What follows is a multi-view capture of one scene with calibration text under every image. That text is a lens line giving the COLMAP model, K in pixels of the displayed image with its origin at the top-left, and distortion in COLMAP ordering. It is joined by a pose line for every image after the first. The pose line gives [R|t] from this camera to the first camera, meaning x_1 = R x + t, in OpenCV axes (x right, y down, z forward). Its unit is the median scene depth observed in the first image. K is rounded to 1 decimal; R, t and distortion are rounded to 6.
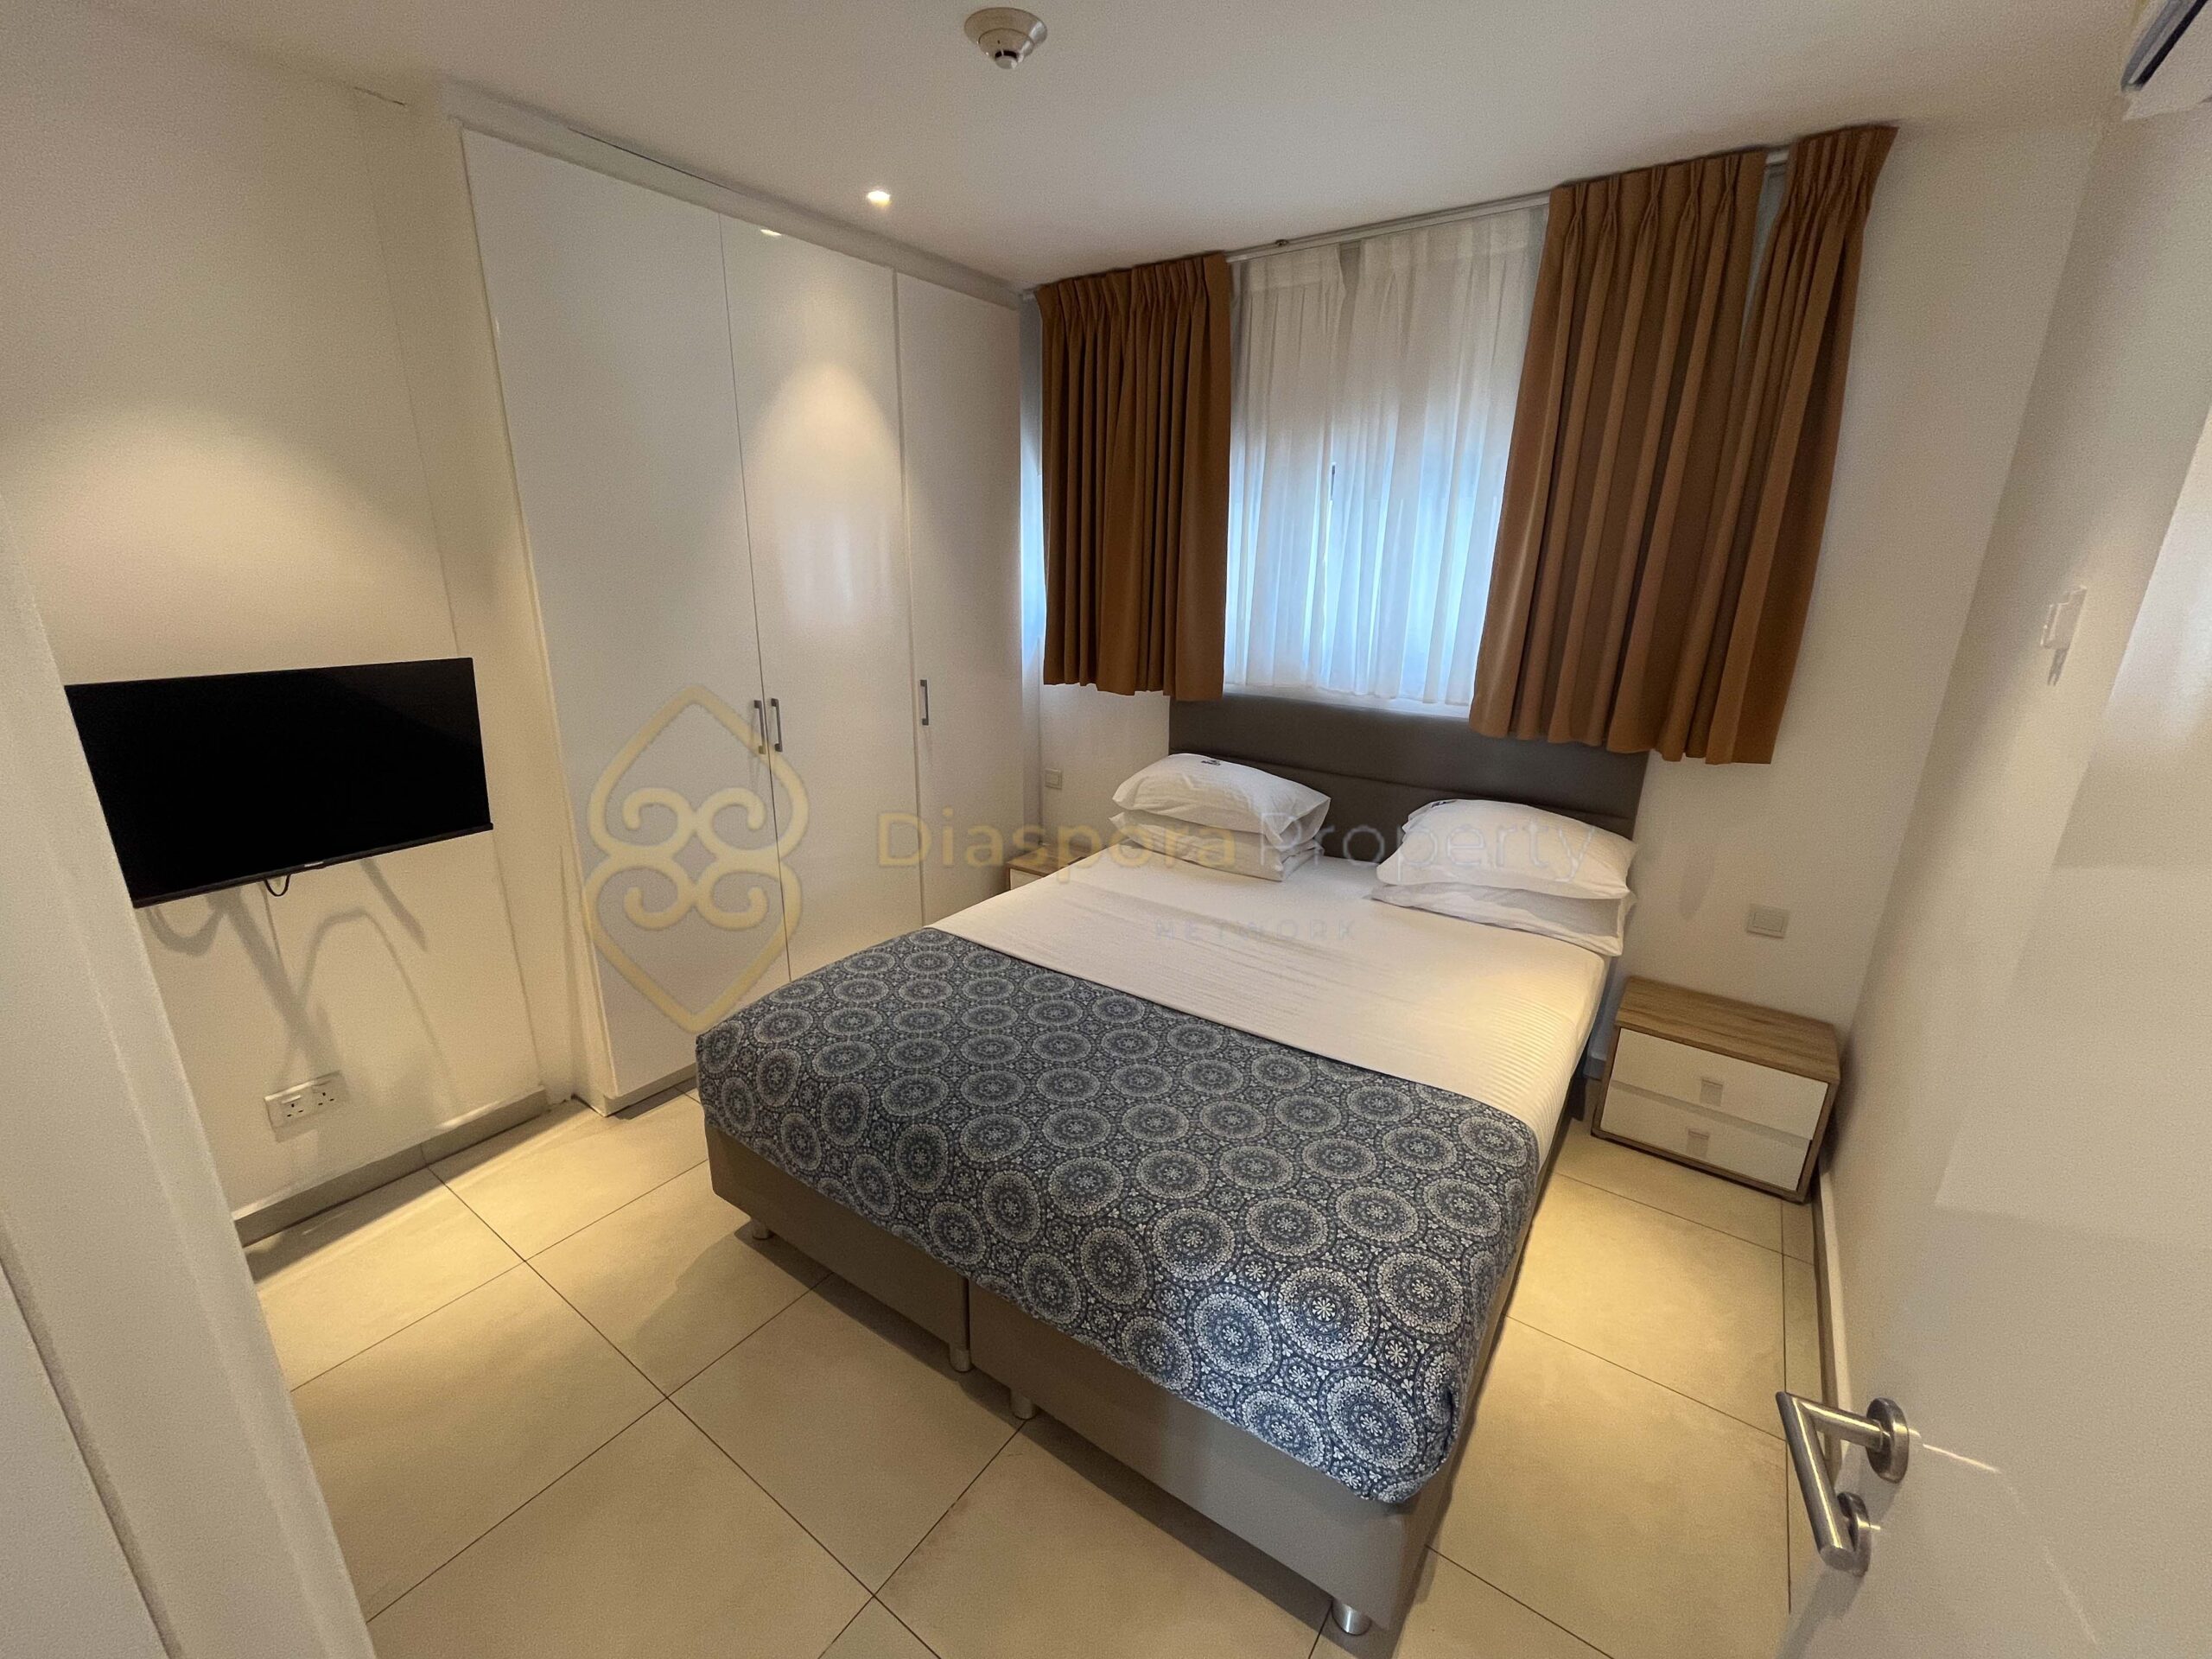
lens RADIAL K [[910.7, 0, 1097.5], [0, 910.7, 831.1], [0, 0, 1]] dist [-0.003023, 0.000254]
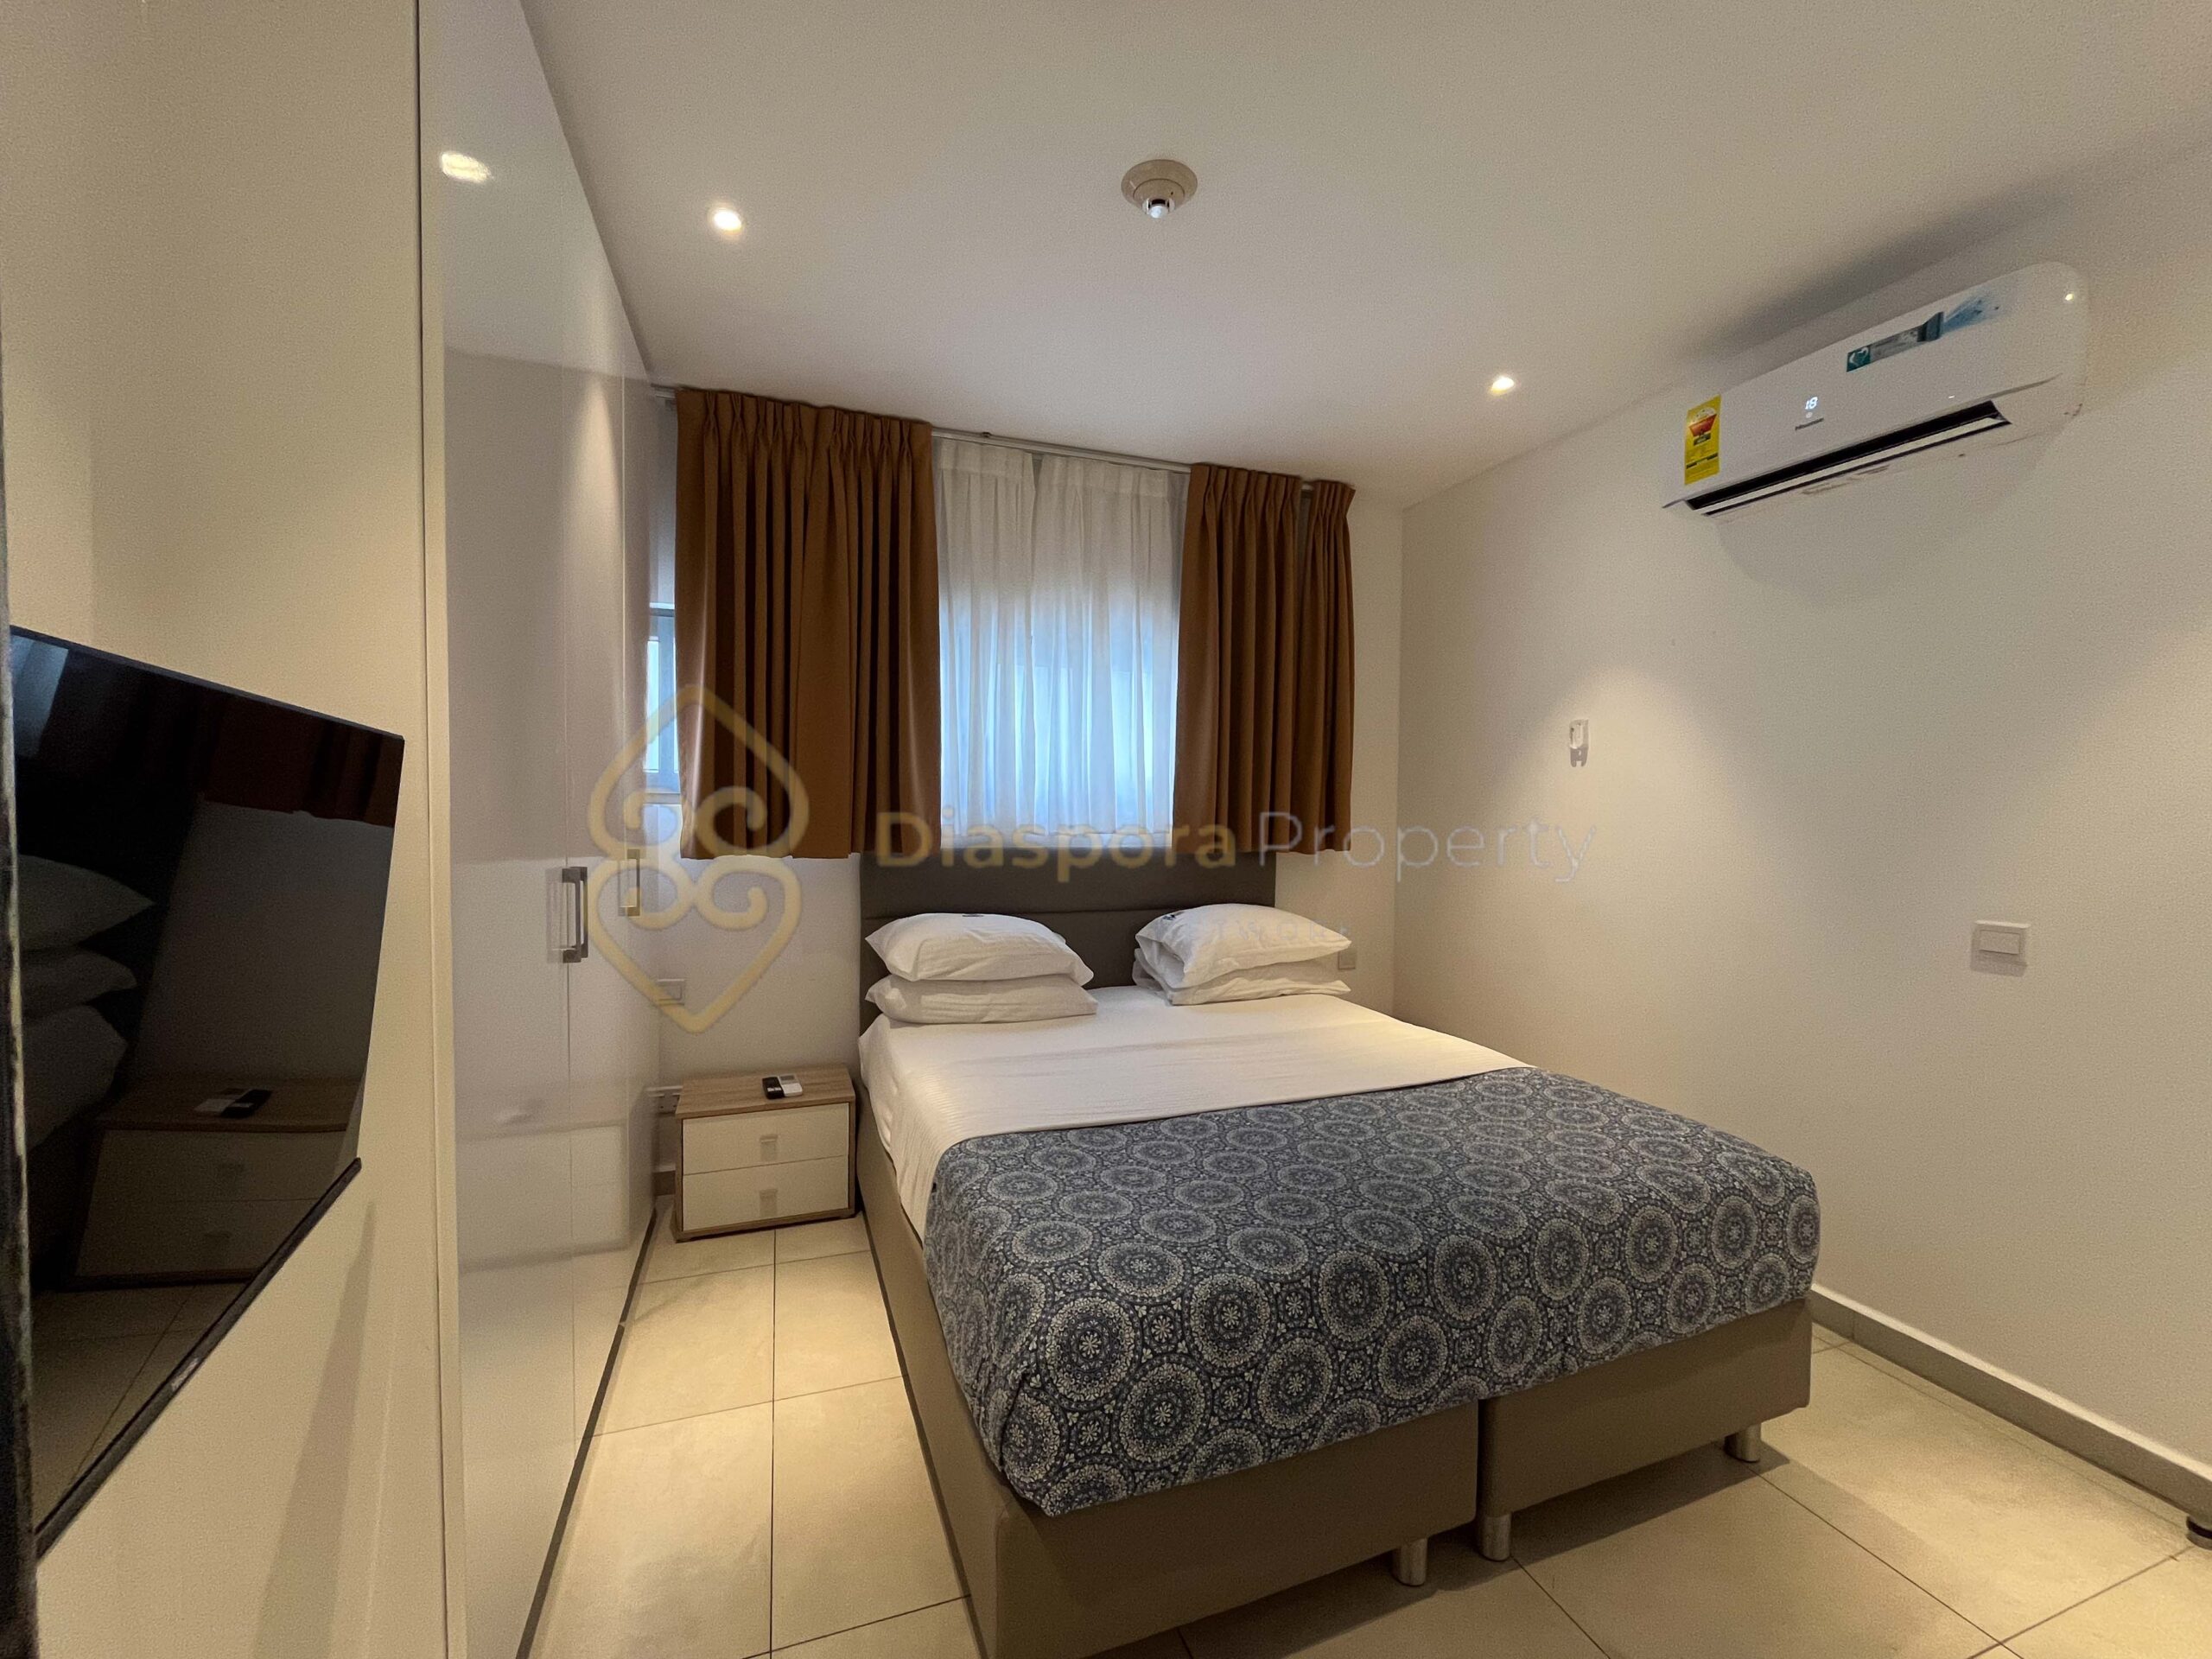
lens RADIAL K [[910.7, 0, 1111.1], [0, 910.7, 825.5], [0, 0, 1]] dist [-0.003023, 0.000254]
pose [[0.567257, -0.036082, 0.822750, -0.620044], [0.238931, 0.963280, -0.122490, -0.017563], [-0.788119, 0.266064, 0.555048, 0.379991]]
